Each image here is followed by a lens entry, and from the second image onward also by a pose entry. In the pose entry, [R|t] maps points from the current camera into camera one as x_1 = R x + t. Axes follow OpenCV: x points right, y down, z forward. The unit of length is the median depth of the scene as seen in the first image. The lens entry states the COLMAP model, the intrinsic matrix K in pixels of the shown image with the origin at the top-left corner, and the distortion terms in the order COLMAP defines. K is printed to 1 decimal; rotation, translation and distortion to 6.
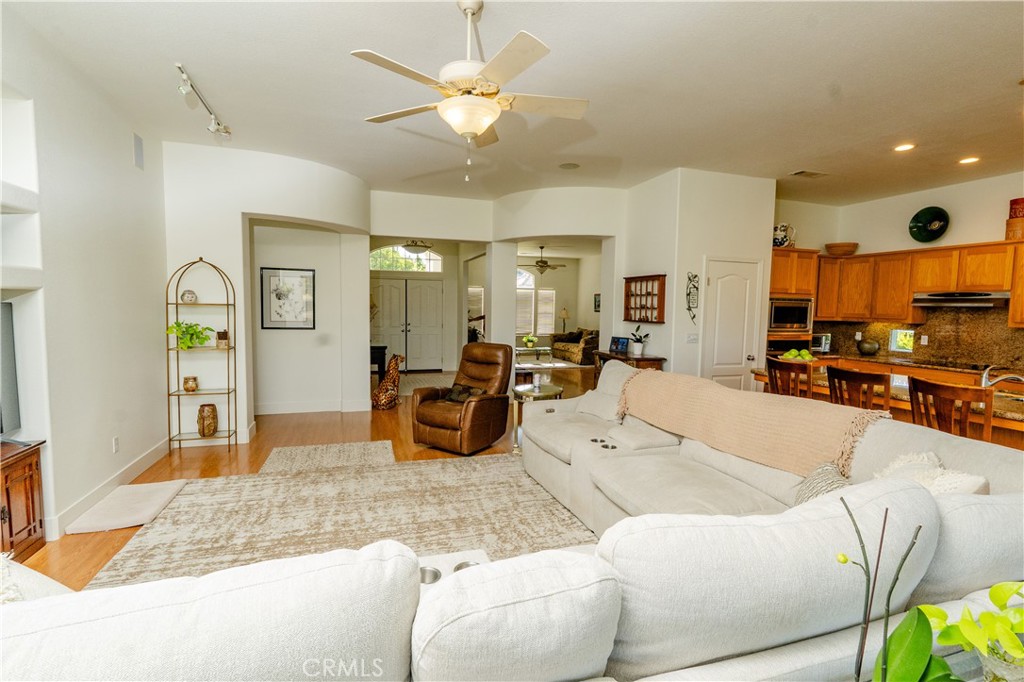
lens RADIAL K [[475.1, 0, 508.7], [0, 475.1, 339.4], [0, 0, 1]] dist [-0.009154, 0.000135]
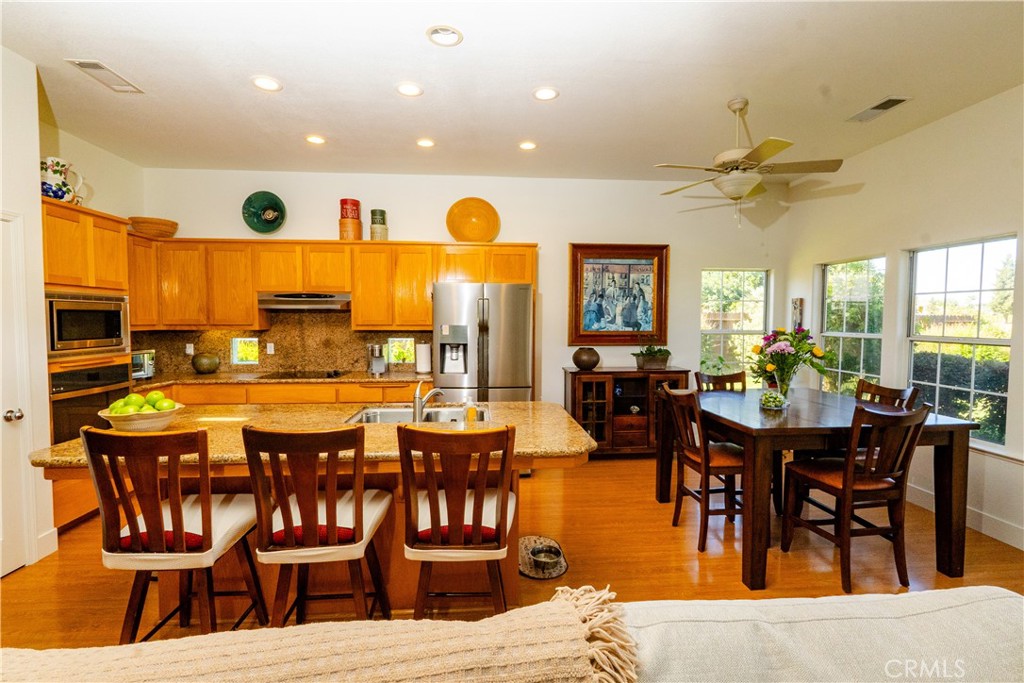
lens RADIAL K [[468.6, 0, 513.5], [0, 468.6, 340.1], [0, 0, 1]] dist [-0.004656, 0.000148]
pose [[0.239548, -0.064477, 0.968741, 0.173103], [0.070741, 0.996299, 0.048819, -0.024705], [-0.968304, 0.056835, 0.243223, 0.378770]]
